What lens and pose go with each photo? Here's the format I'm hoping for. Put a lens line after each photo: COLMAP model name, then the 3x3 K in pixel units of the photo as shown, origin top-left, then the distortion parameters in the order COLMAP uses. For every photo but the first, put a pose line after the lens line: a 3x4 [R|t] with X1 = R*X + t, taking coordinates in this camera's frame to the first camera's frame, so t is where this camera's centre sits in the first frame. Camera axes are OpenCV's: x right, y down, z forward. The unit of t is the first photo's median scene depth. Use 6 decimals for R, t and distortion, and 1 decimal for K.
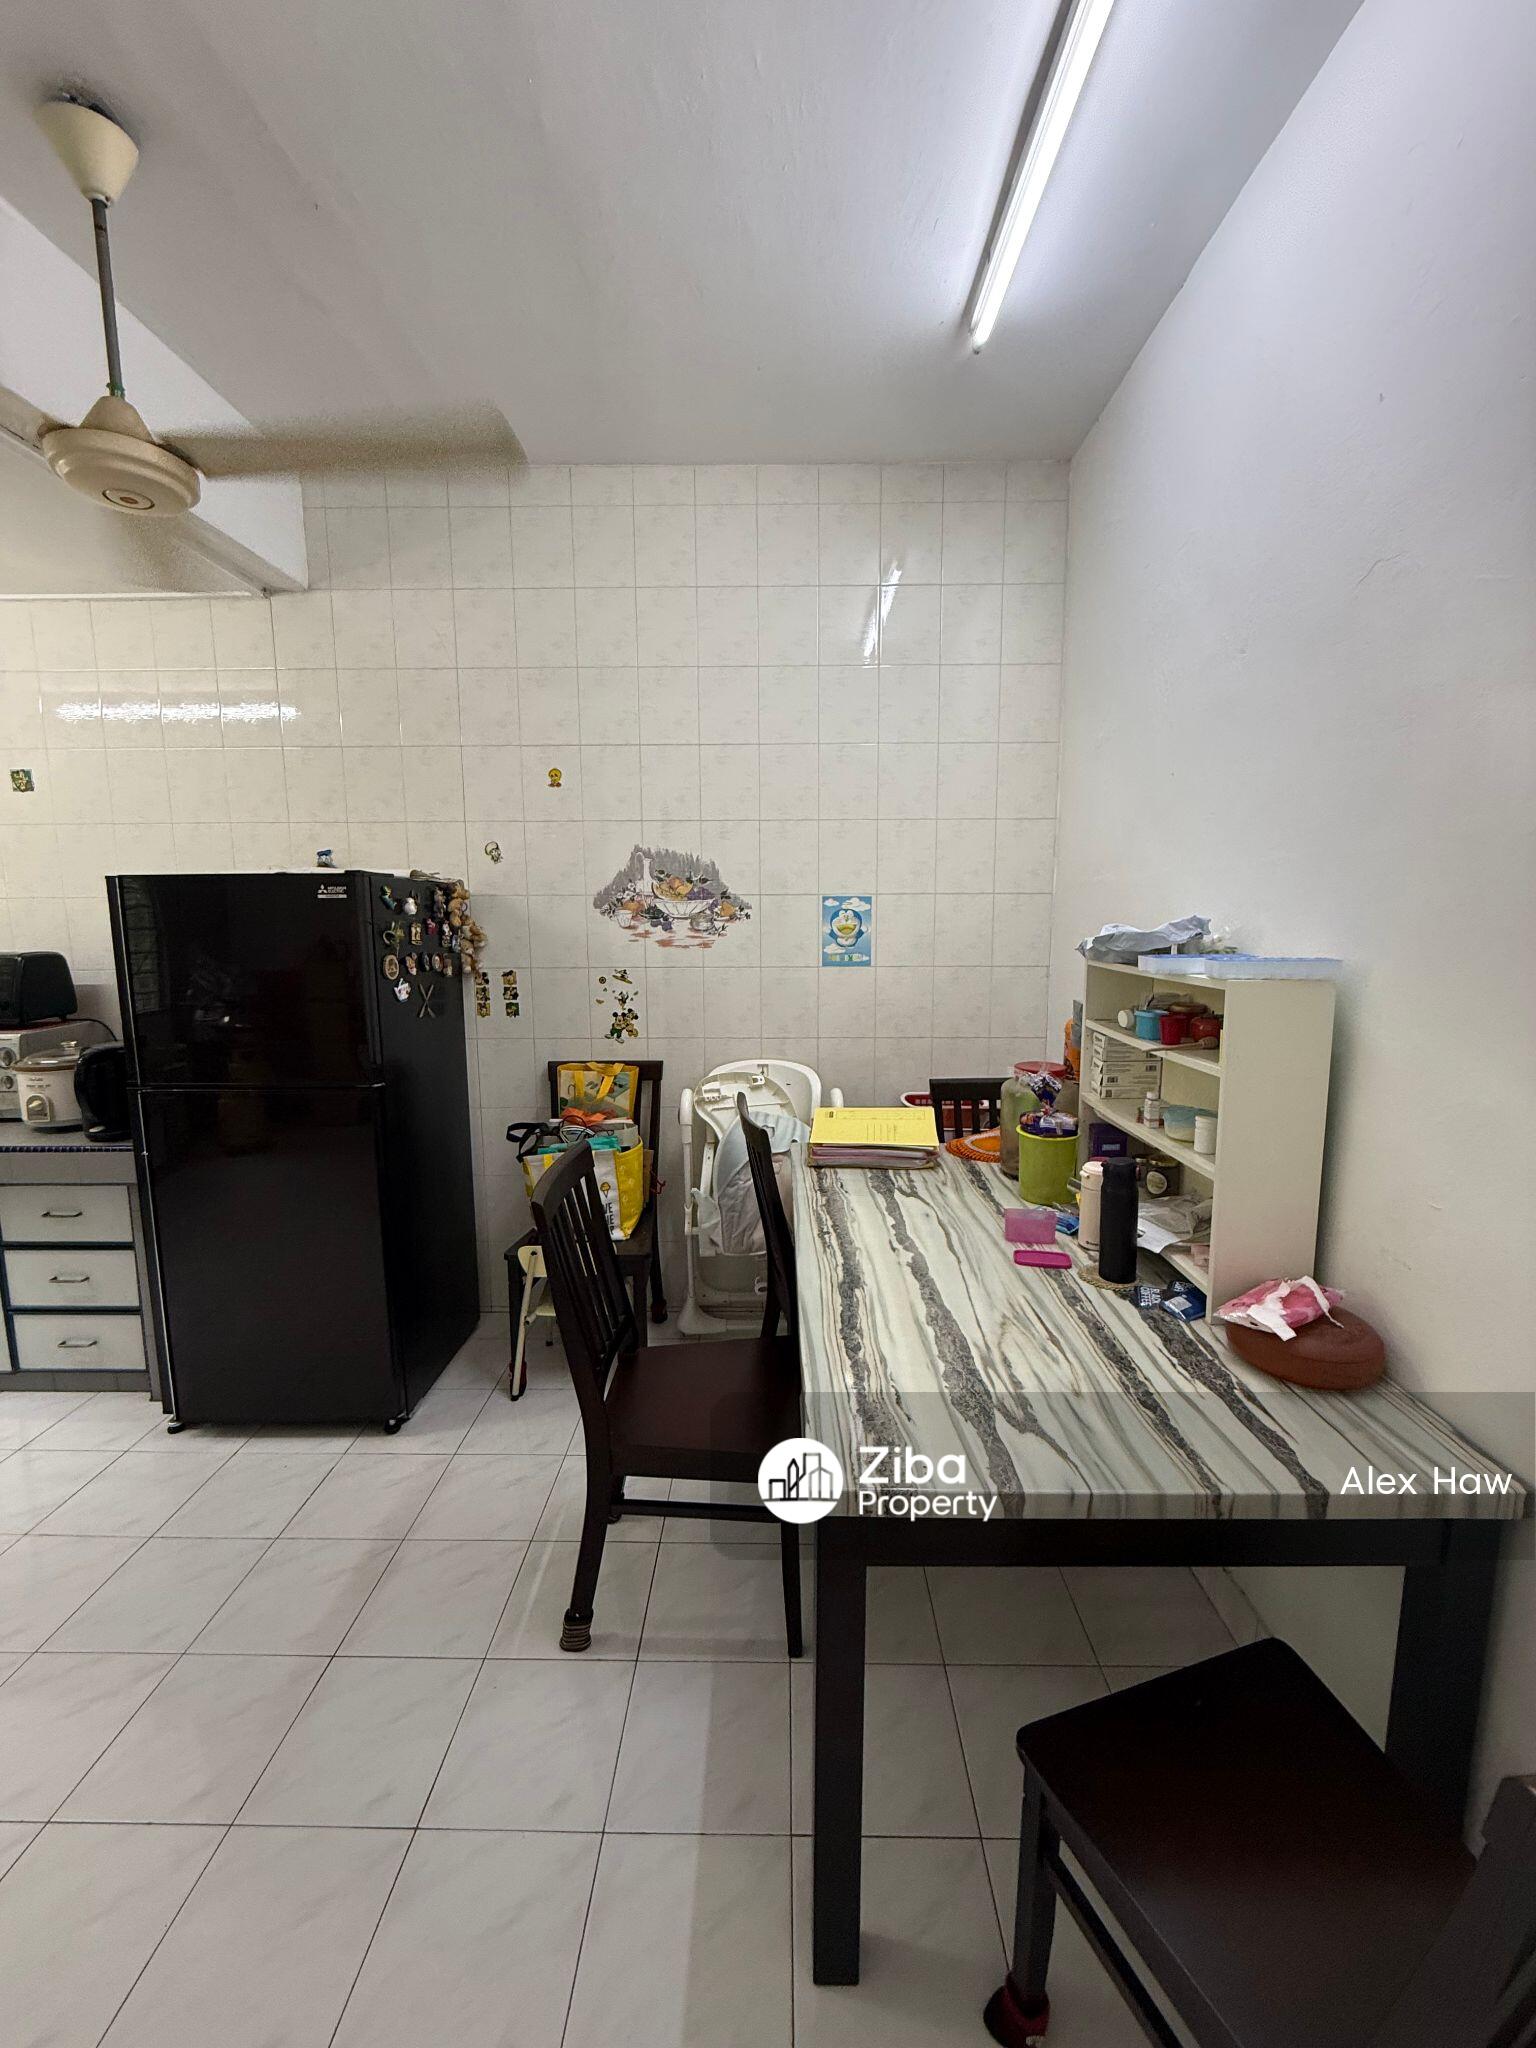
lens RADIAL K [[815.0, 0, 774.3], [0, 815.0, 1018.4], [0, 0, 1]] dist [-0.003994, 0.000440]
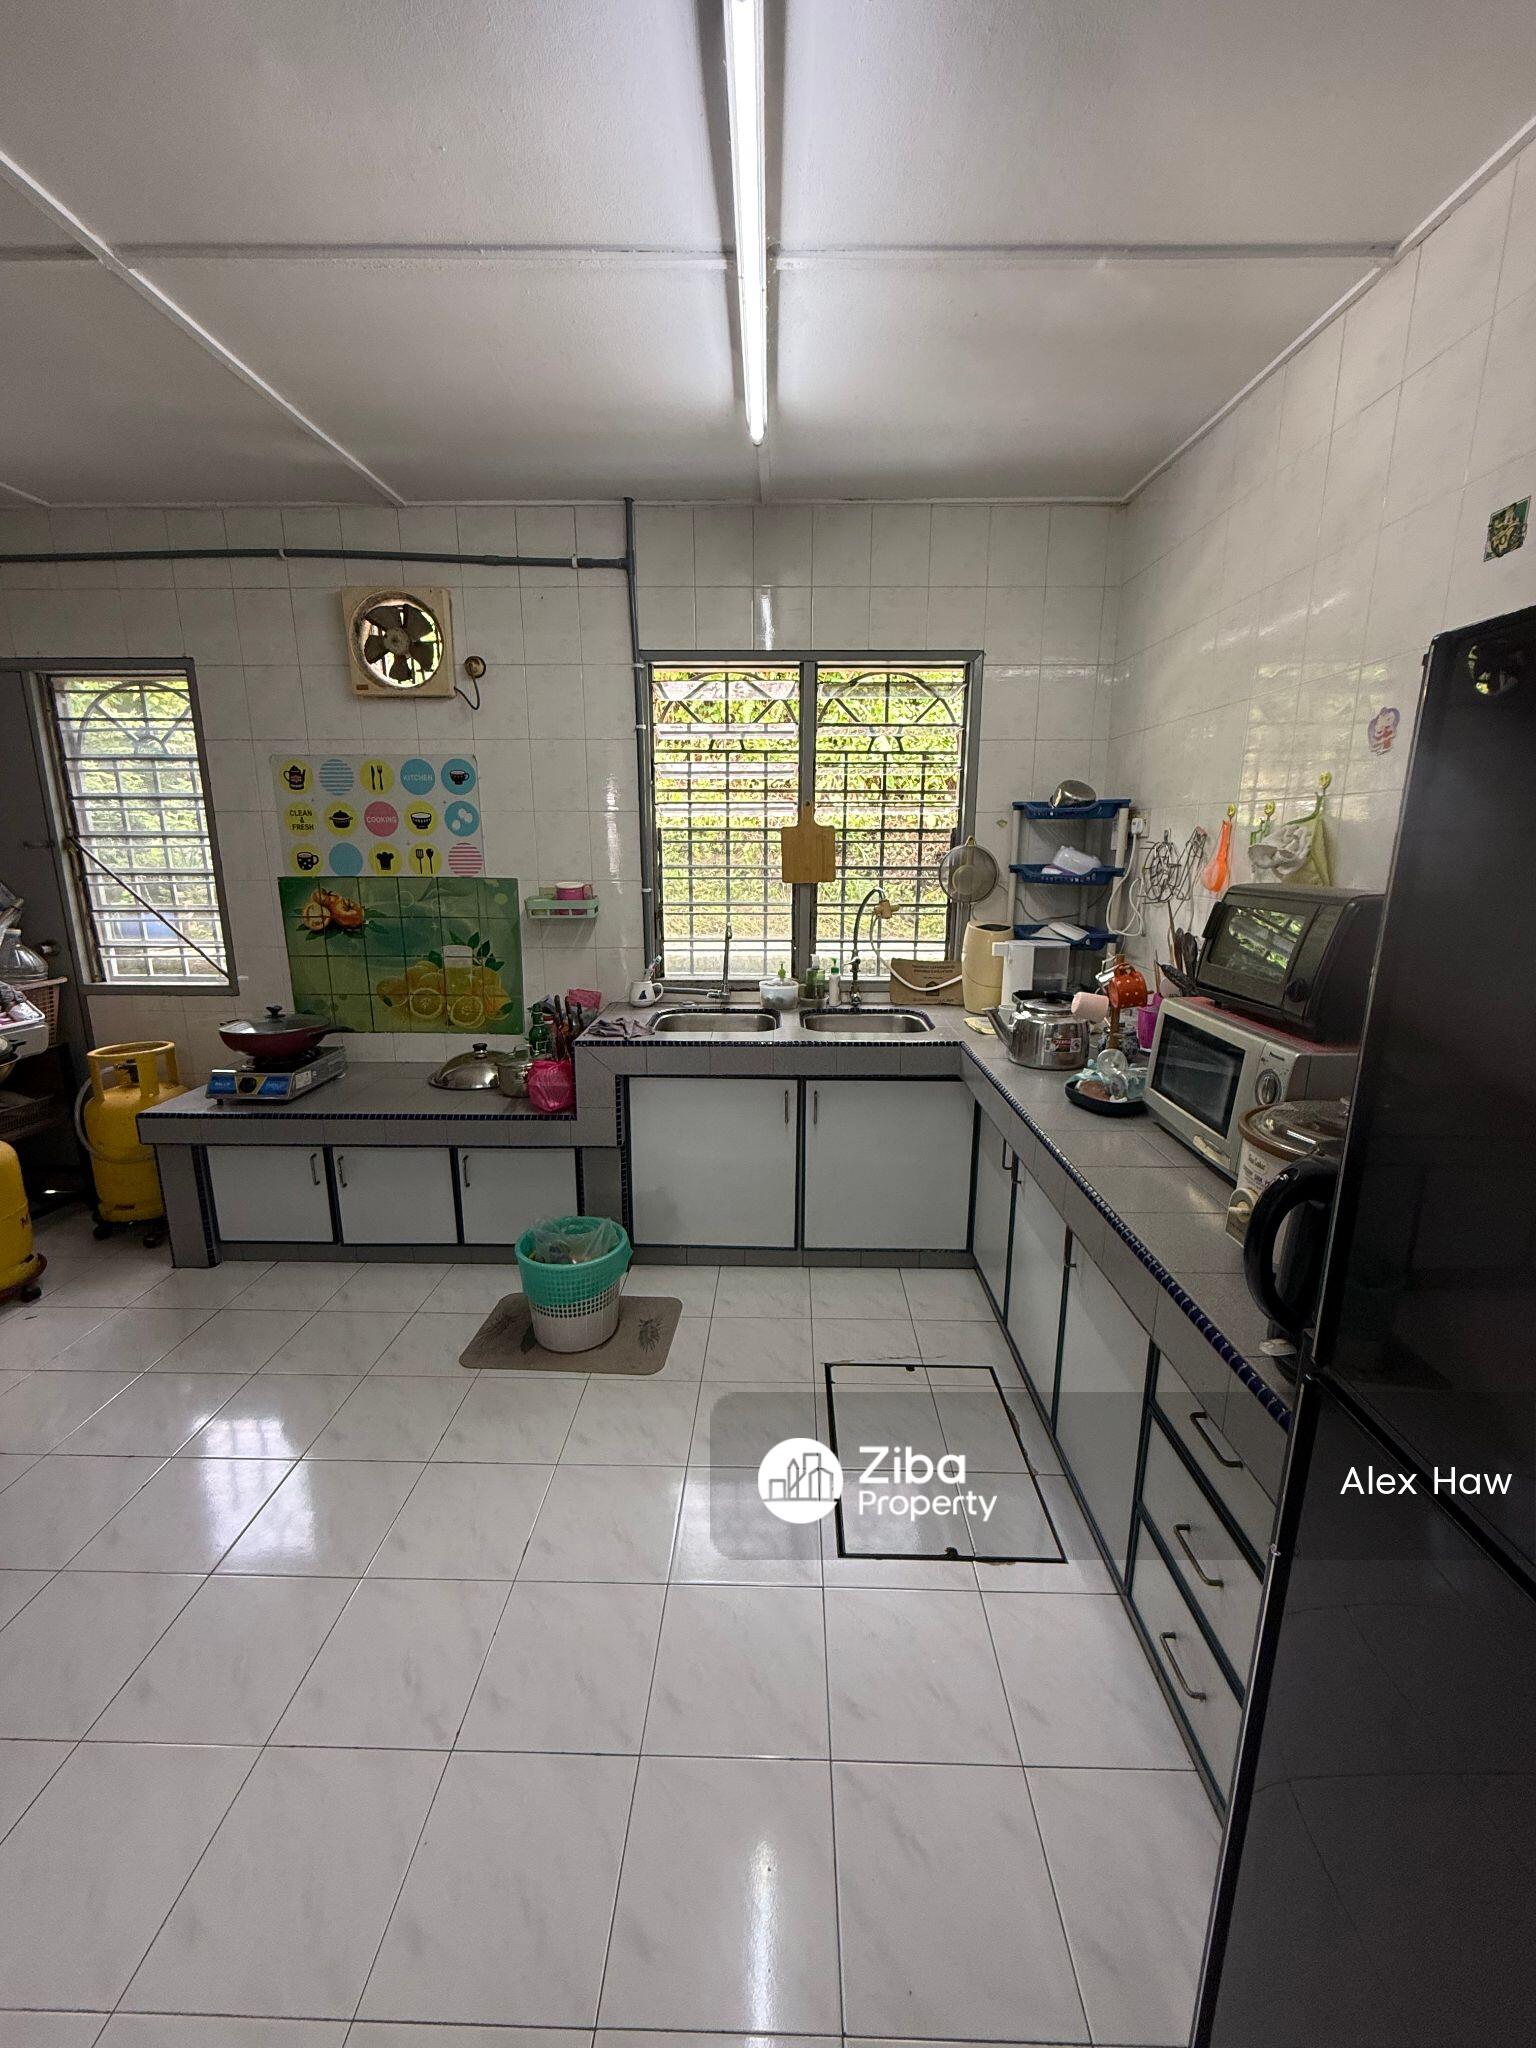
lens RADIAL K [[815.0, 0, 774.1], [0, 815.0, 1016.6], [0, 0, 1]] dist [-0.003994, 0.000440]
pose [[0.000413, 0.219153, -0.975690, -0.404427], [-0.137750, 0.966402, 0.217009, -0.062566], [0.990467, 0.134312, 0.030588, 0.604497]]
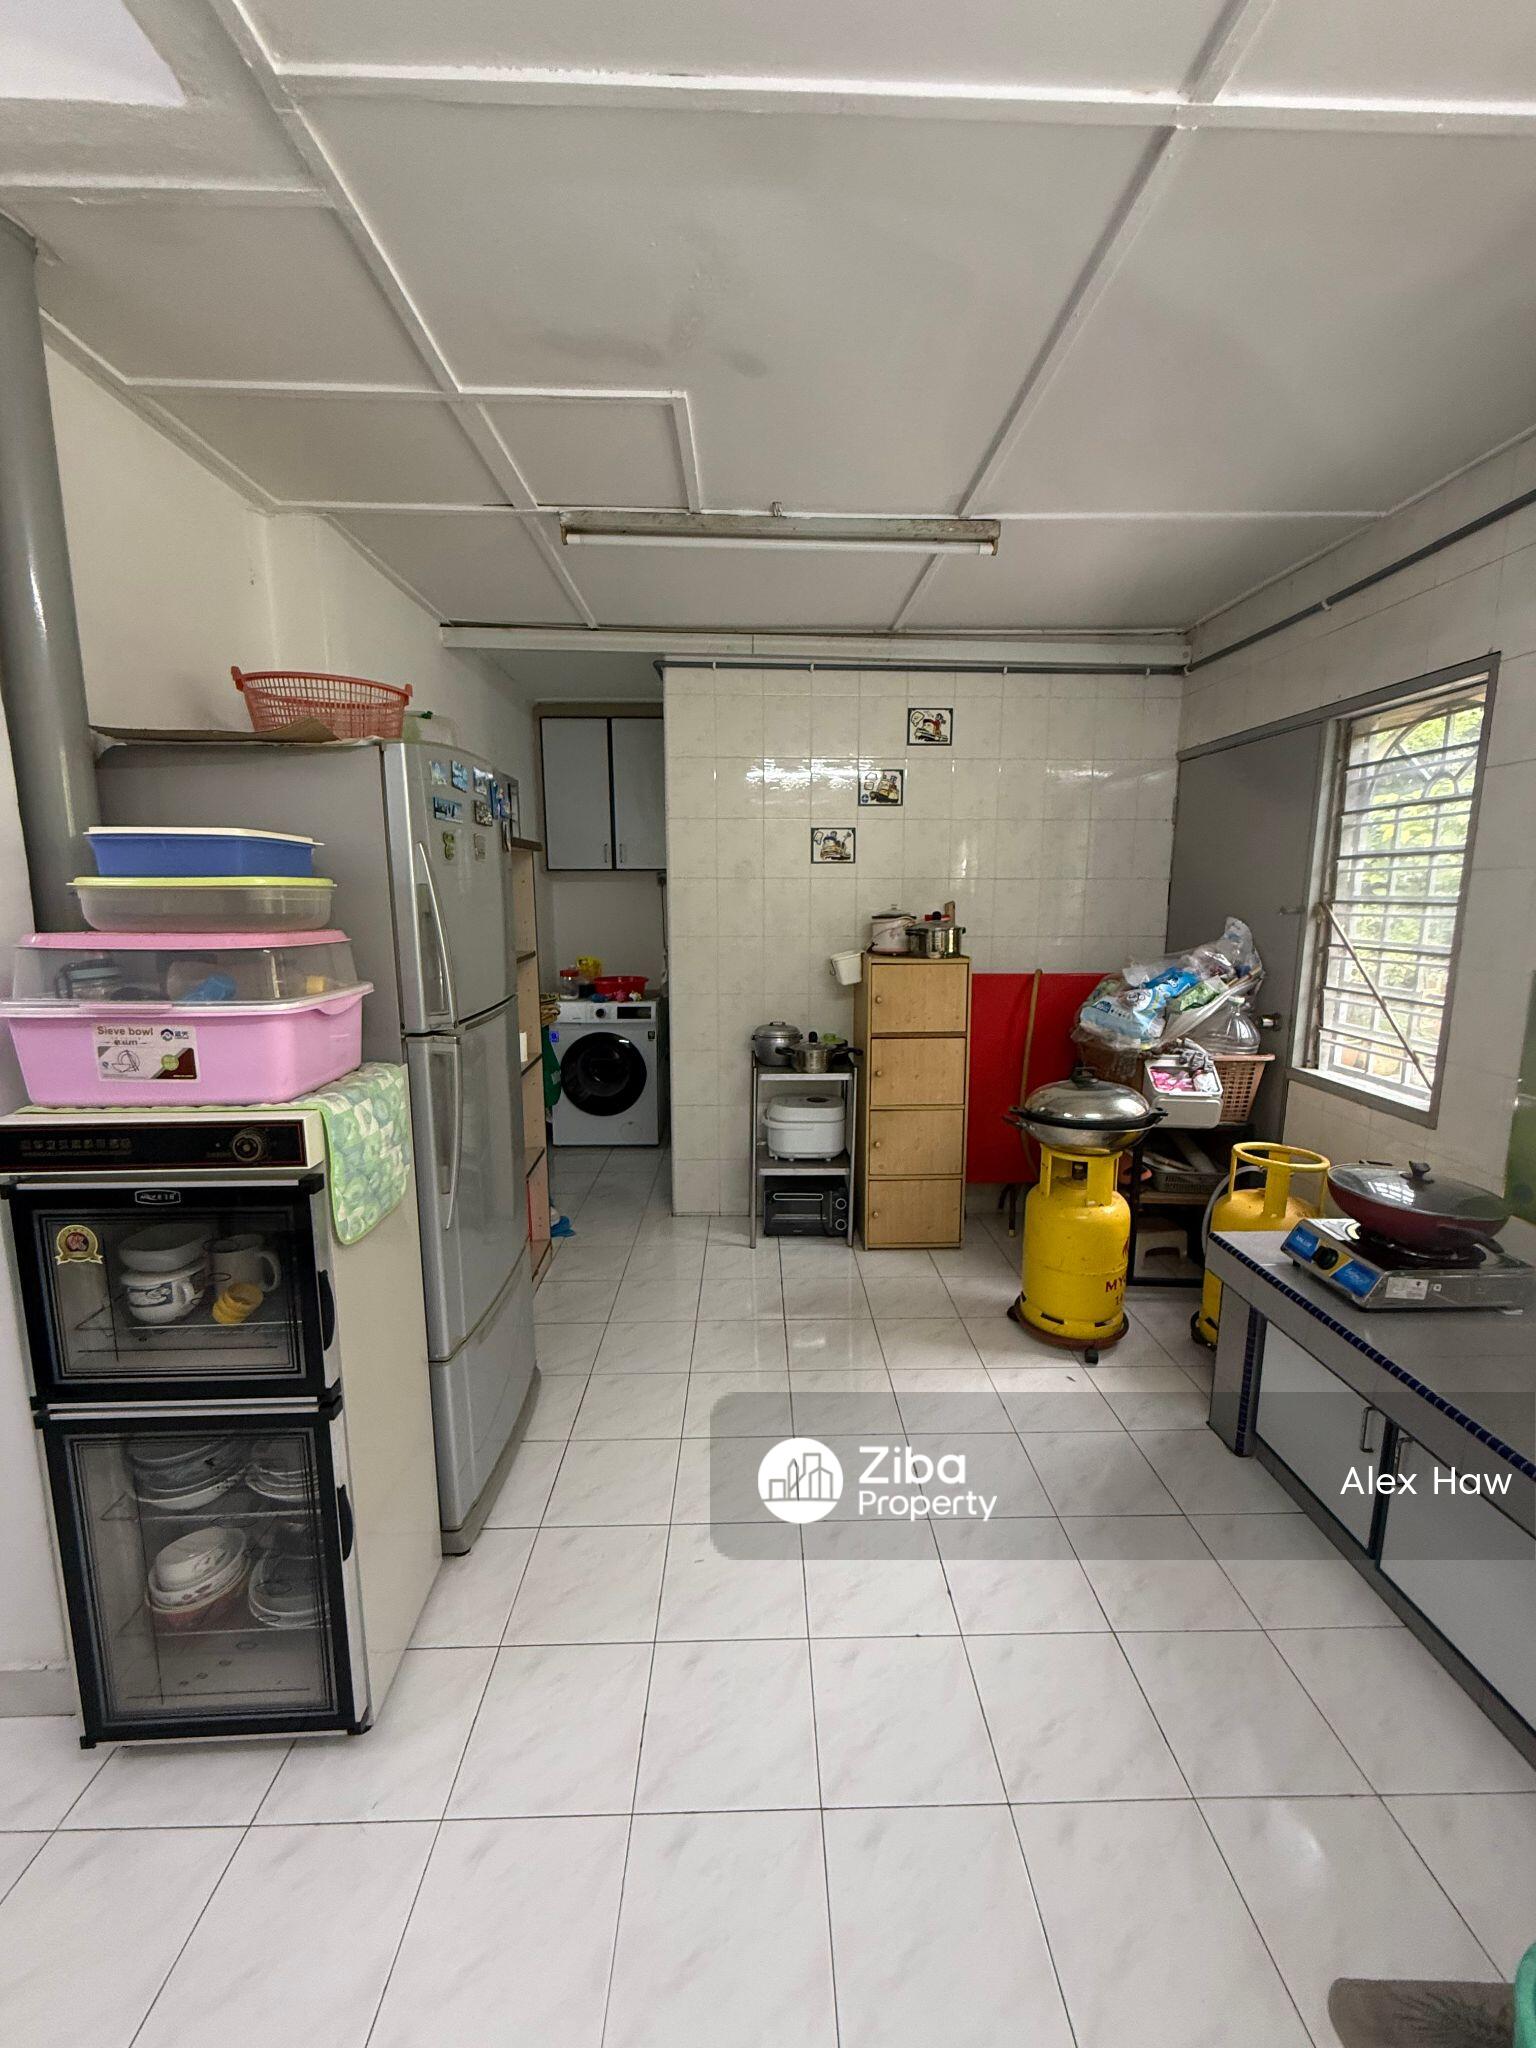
lens RADIAL K [[815.0, 0, 774.1], [0, 815.0, 1017.1], [0, 0, 1]] dist [-0.003994, 0.000440]
pose [[-0.999281, 0.008972, -0.036843, -0.853196], [-0.001888, 0.958635, 0.284633, -0.070013], [0.037872, 0.284498, -0.957928, 0.596294]]
